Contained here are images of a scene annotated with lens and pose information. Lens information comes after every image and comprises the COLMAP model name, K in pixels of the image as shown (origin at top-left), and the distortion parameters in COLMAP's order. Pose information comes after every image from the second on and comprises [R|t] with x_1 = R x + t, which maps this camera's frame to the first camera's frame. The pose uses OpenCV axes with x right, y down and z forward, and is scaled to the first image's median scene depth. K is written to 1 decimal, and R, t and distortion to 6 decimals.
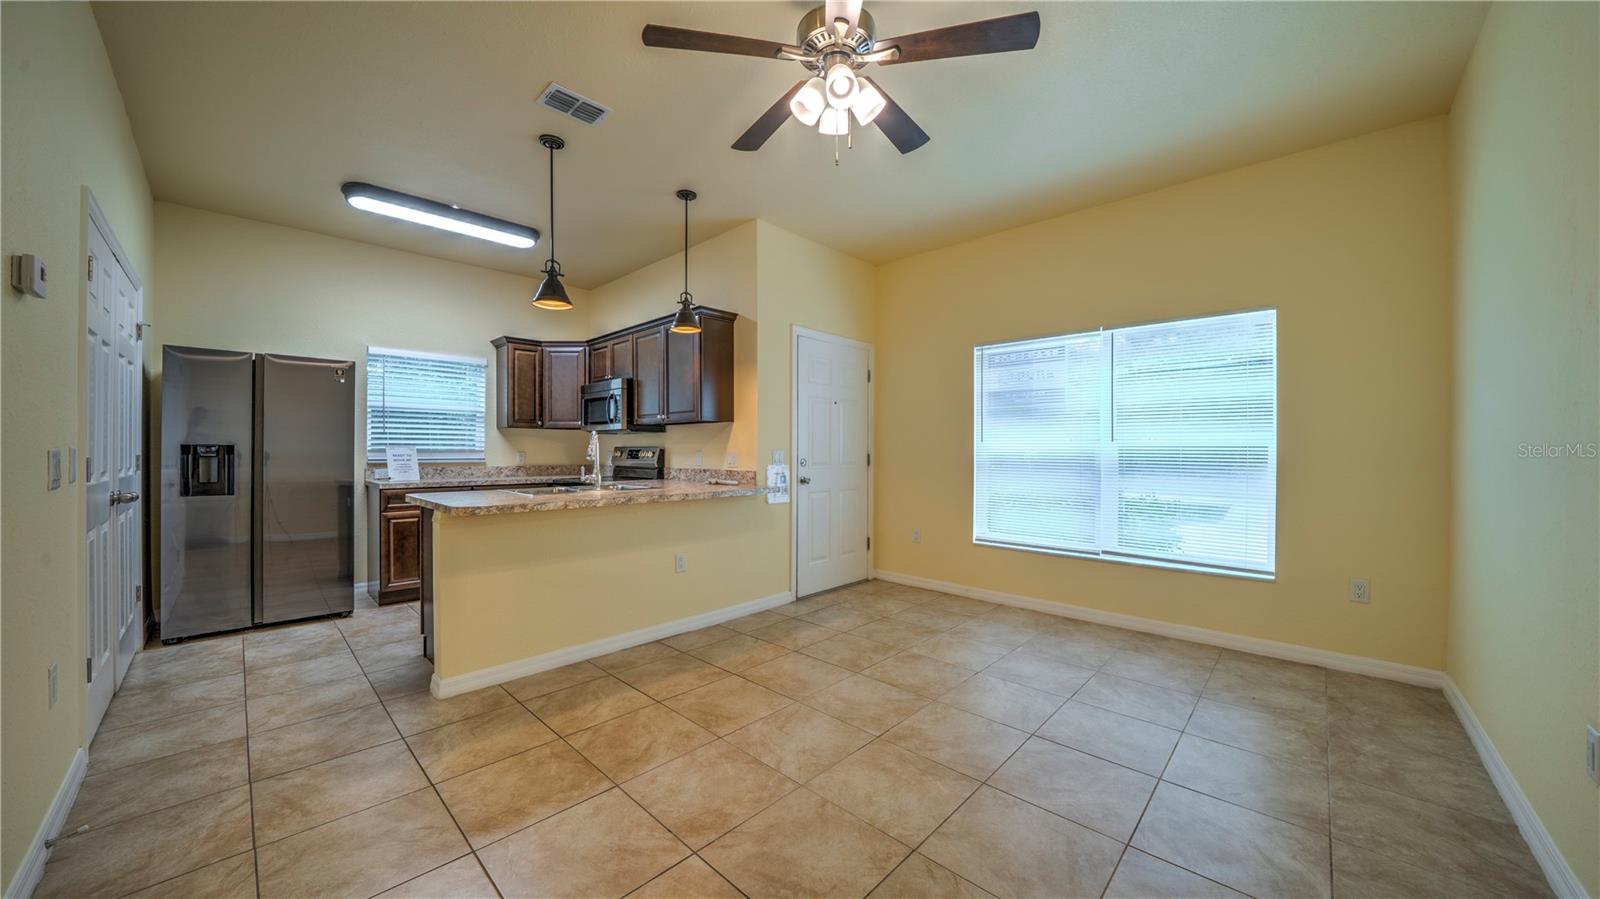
lens RADIAL K [[549.1, 0, 795.5], [0, 549.1, 449.0], [0, 0, 1]] dist [-0.022557, 0.000245]
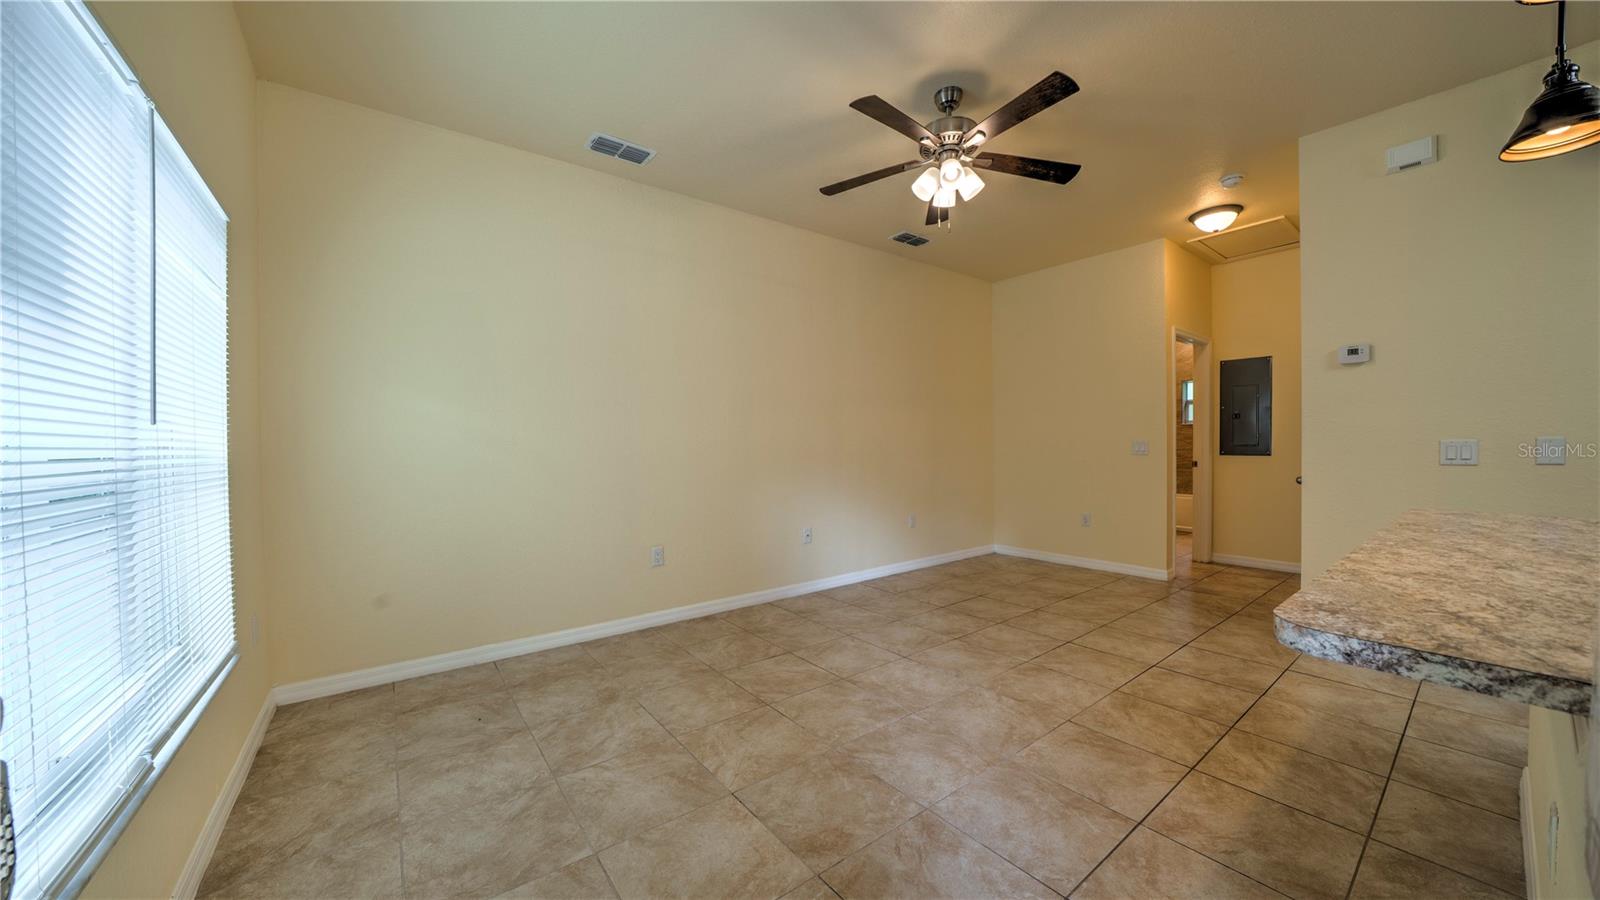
lens RADIAL K [[549.1, 0, 795.5], [0, 549.1, 449.5], [0, 0, 1]] dist [-0.022557, 0.000245]
pose [[-0.987337, 0.003995, 0.158586, 0.117329], [0.005506, 0.999944, 0.009091, 0.001601], [-0.158541, 0.009849, -0.987303, 1.184846]]
